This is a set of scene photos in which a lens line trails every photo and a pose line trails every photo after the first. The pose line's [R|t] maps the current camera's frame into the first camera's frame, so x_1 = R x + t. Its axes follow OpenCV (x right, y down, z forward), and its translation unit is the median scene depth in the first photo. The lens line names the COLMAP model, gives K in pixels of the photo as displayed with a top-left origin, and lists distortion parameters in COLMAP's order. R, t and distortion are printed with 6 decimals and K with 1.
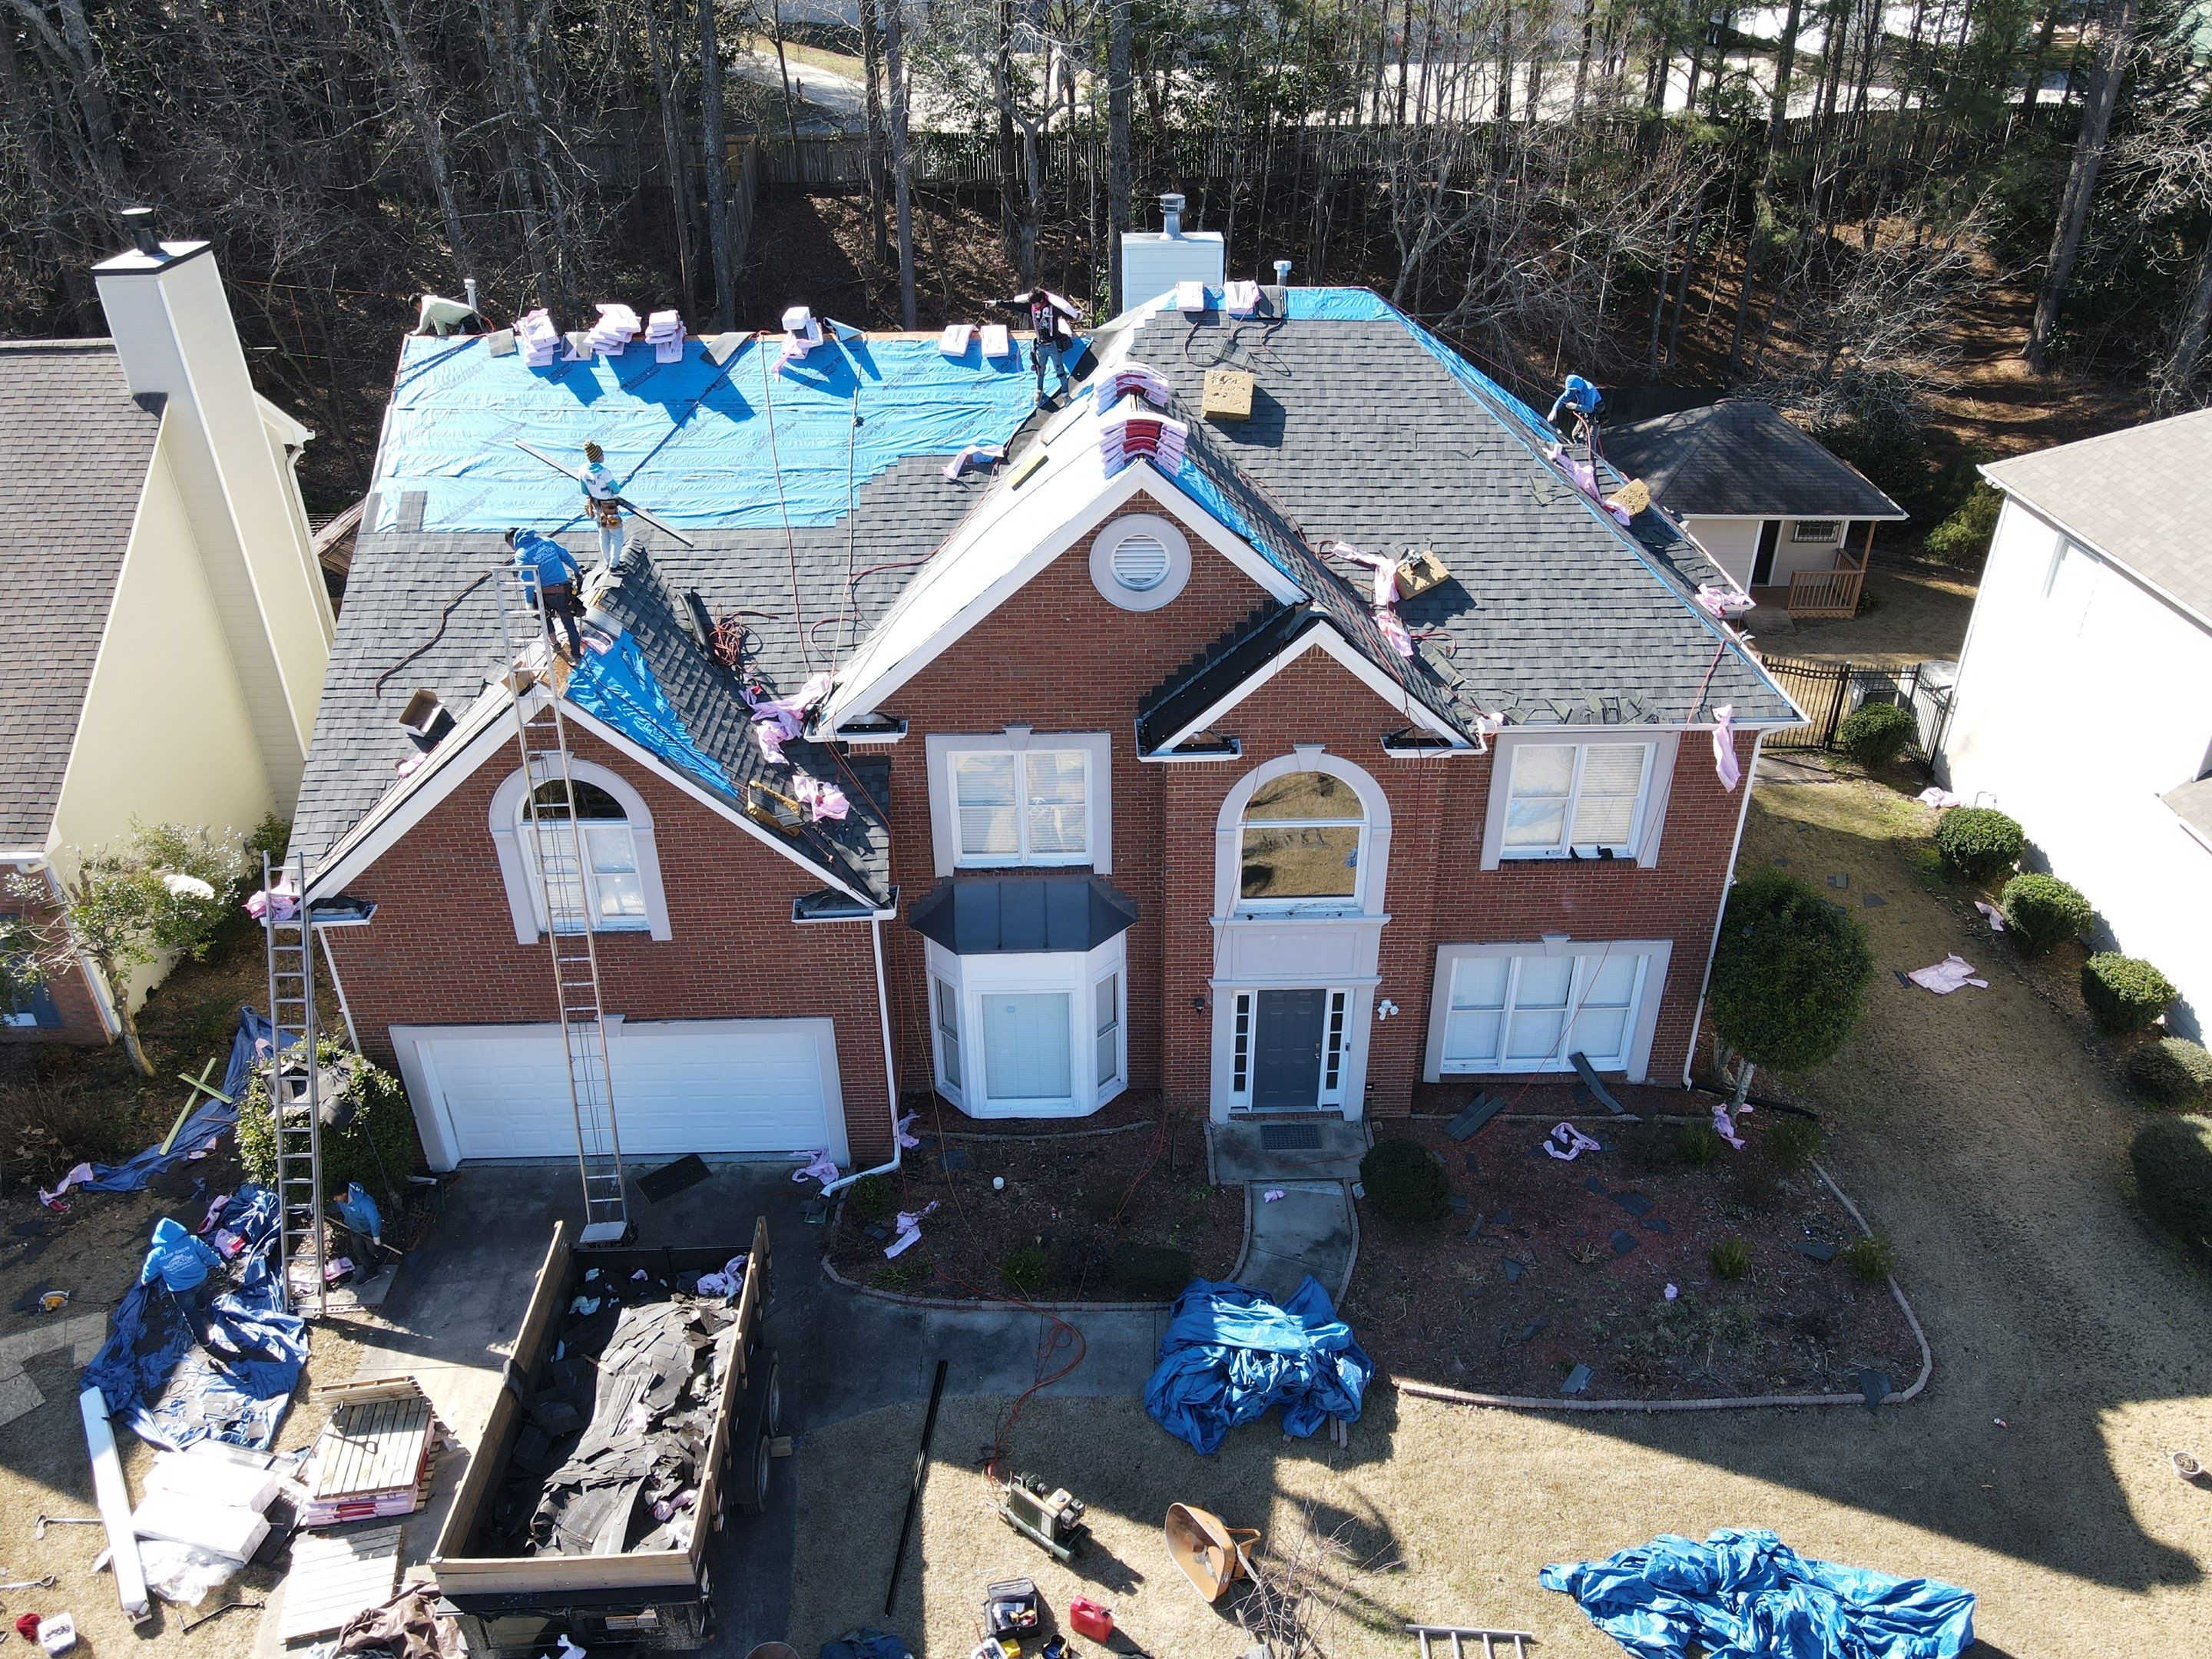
lens RADIAL K [[1612.8, 0, 1112.0], [0, 1612.8, 824.9], [0, 0, 1]] dist [0.015877, 0.006426]
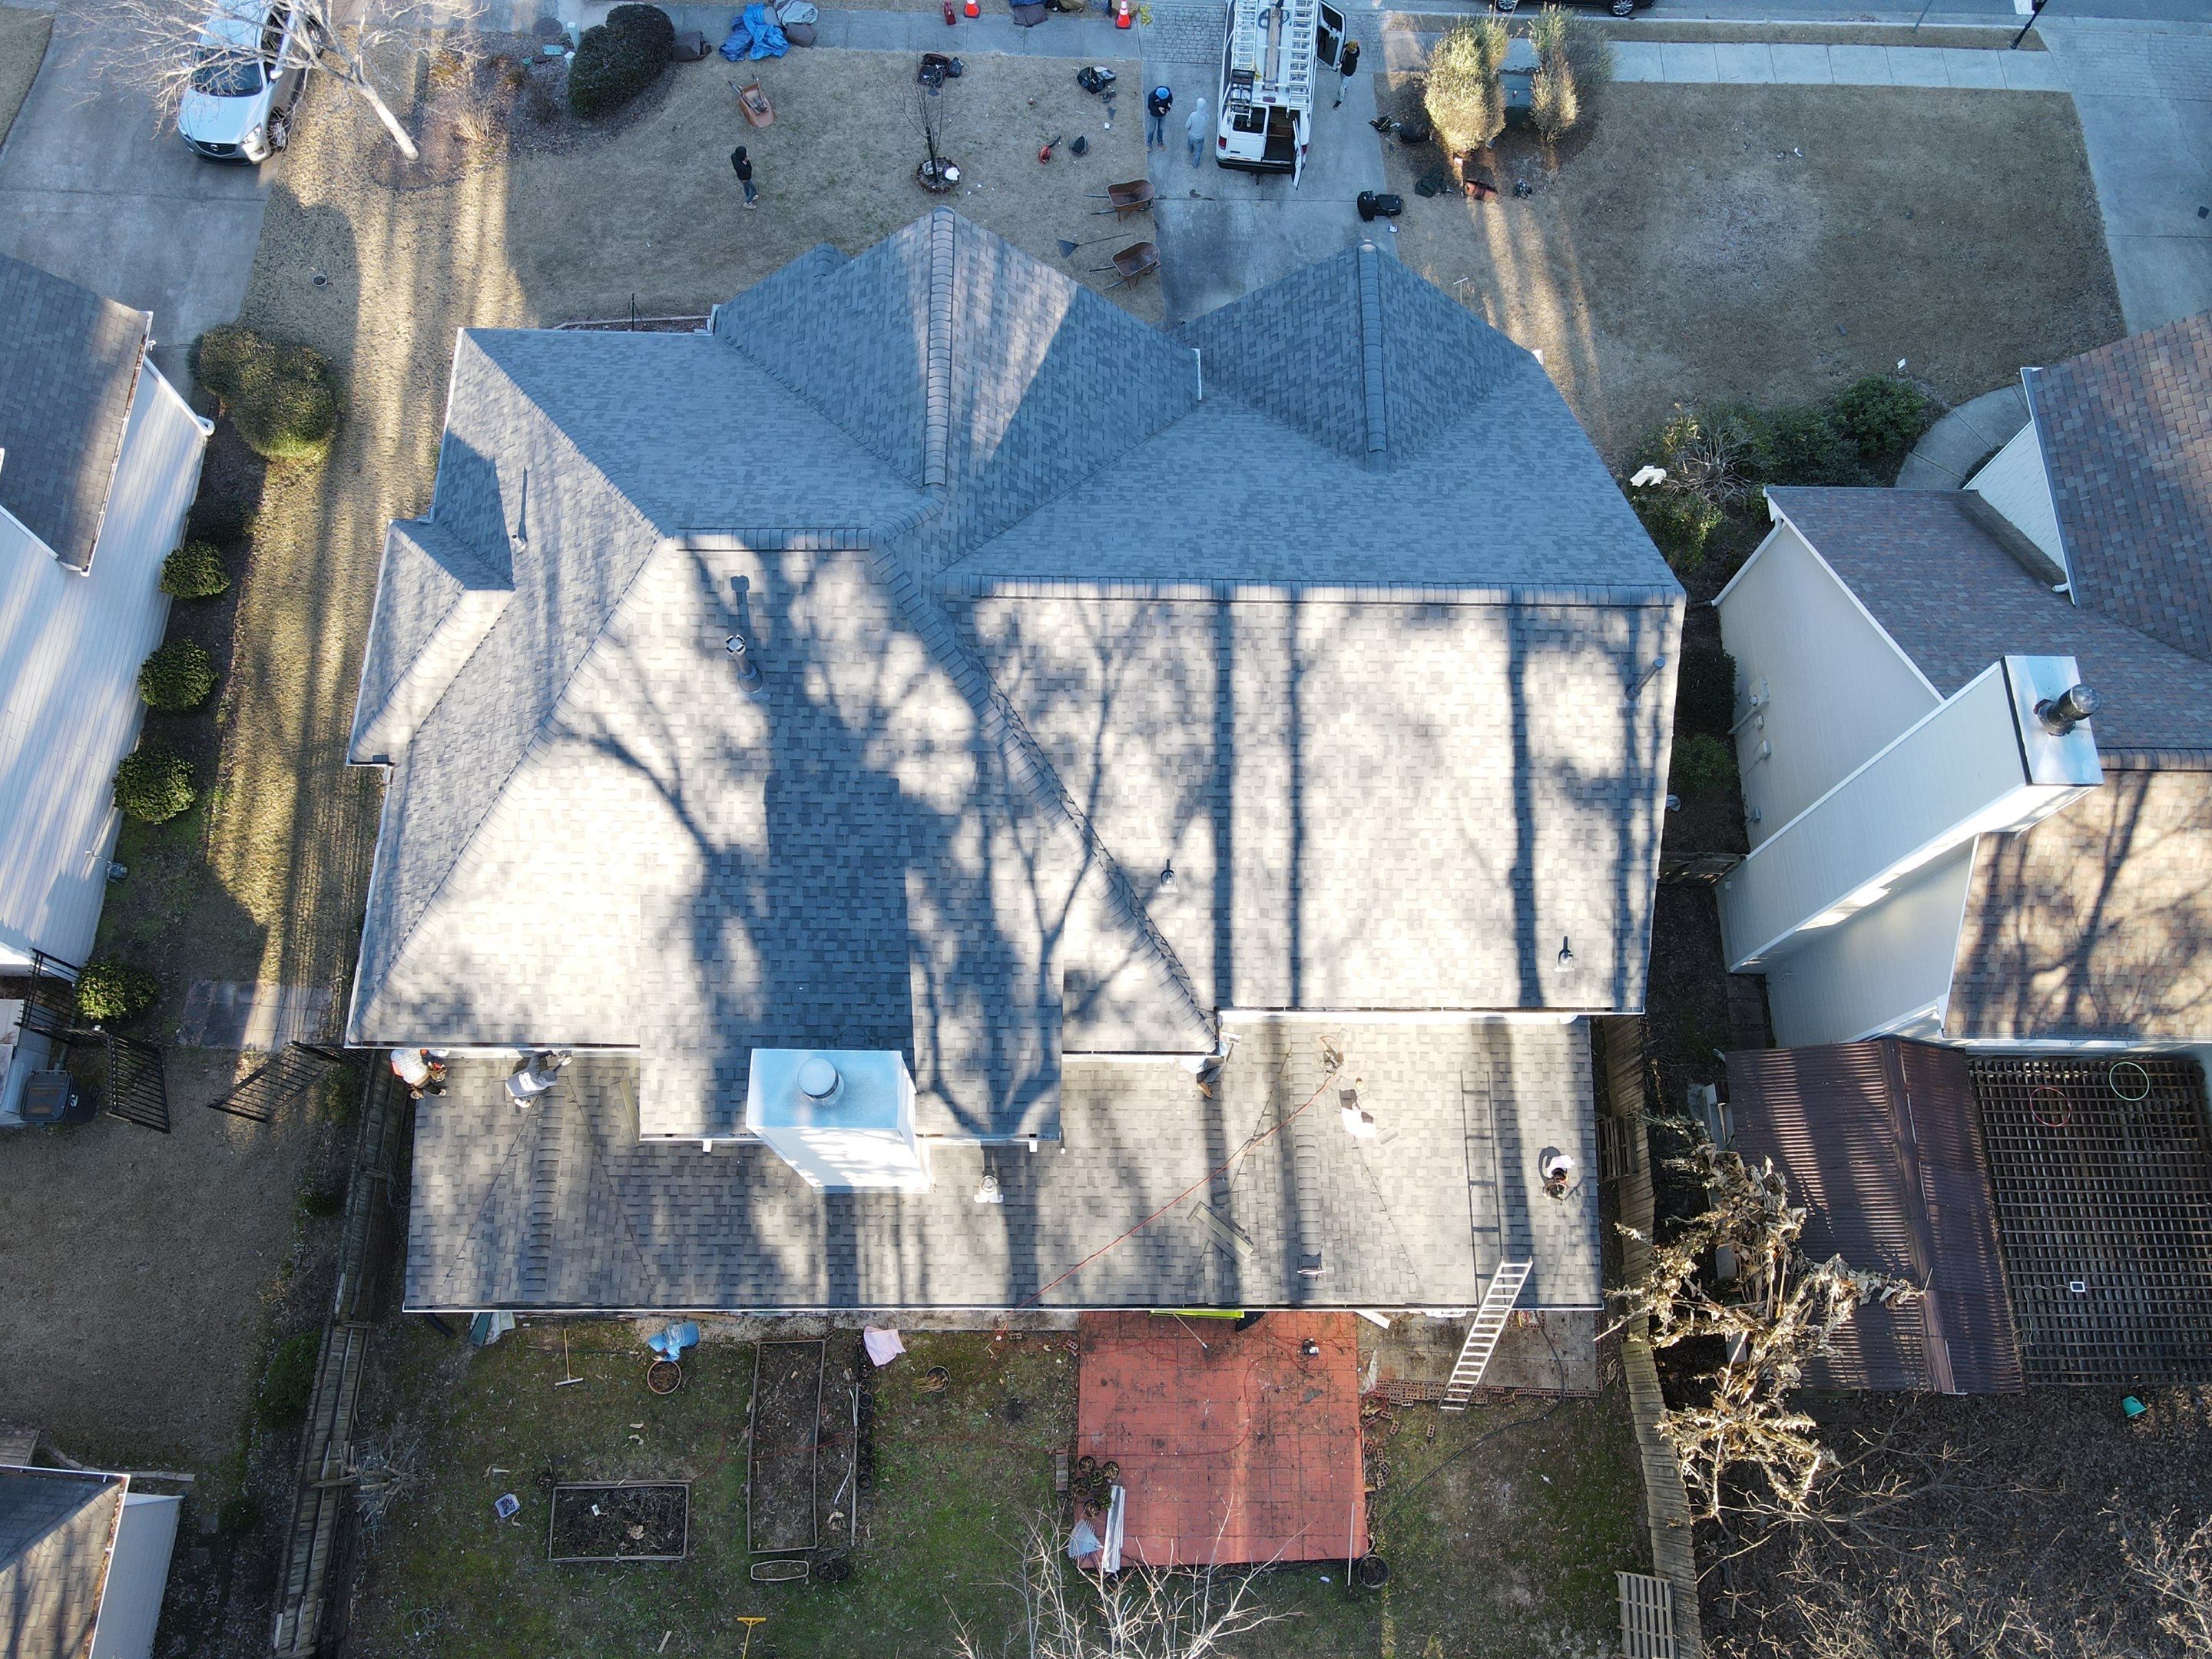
lens RADIAL K [[1612.8, 0, 1114.6], [0, 1612.8, 825.7], [0, 0, 1]] dist [0.015877, 0.006426]
pose [[-0.999292, -0.027400, -0.025794, -0.085496], [-0.020033, -0.192907, 0.981012, -1.385294], [-0.031855, 0.980834, 0.192222, 1.052575]]
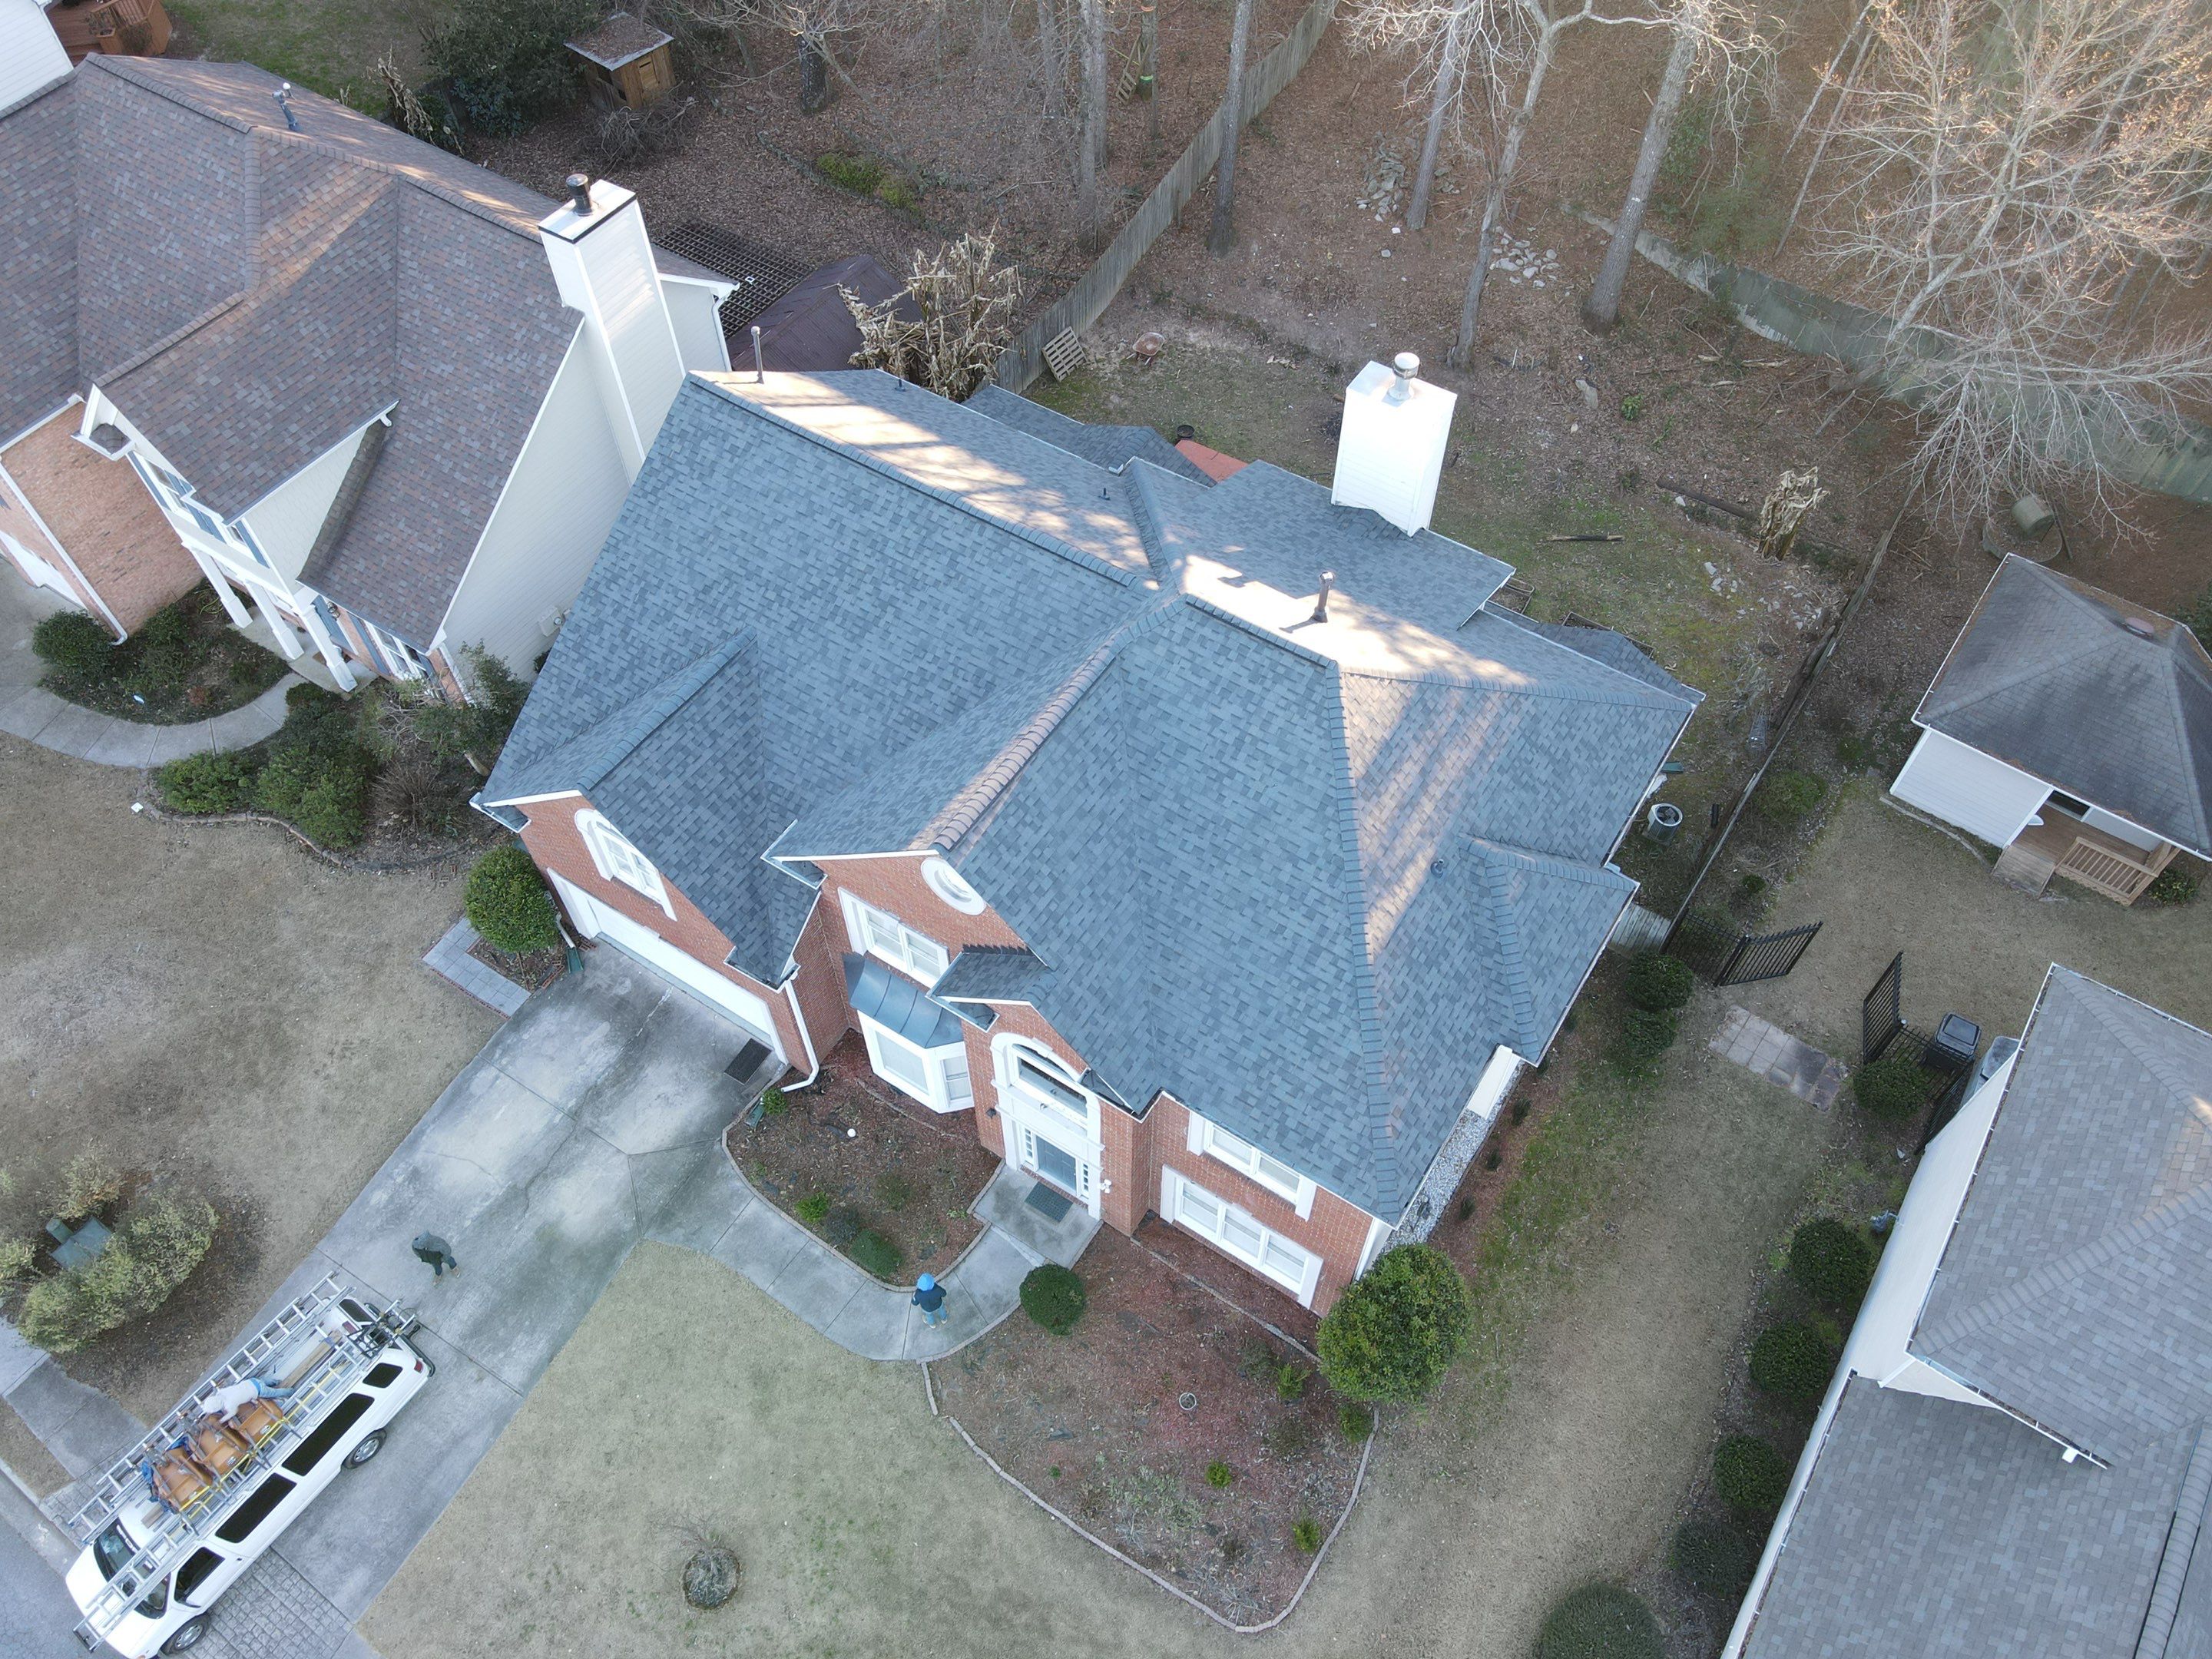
lens RADIAL K [[1612.8, 0, 1110.4], [0, 1612.8, 822.7], [0, 0, 1]] dist [0.015877, 0.006426]
pose [[0.827593, 0.459179, -0.322869, 0.470541], [-0.290240, 0.842375, 0.454054, -0.752417], [0.480469, -0.282062, 0.830416, -0.021421]]
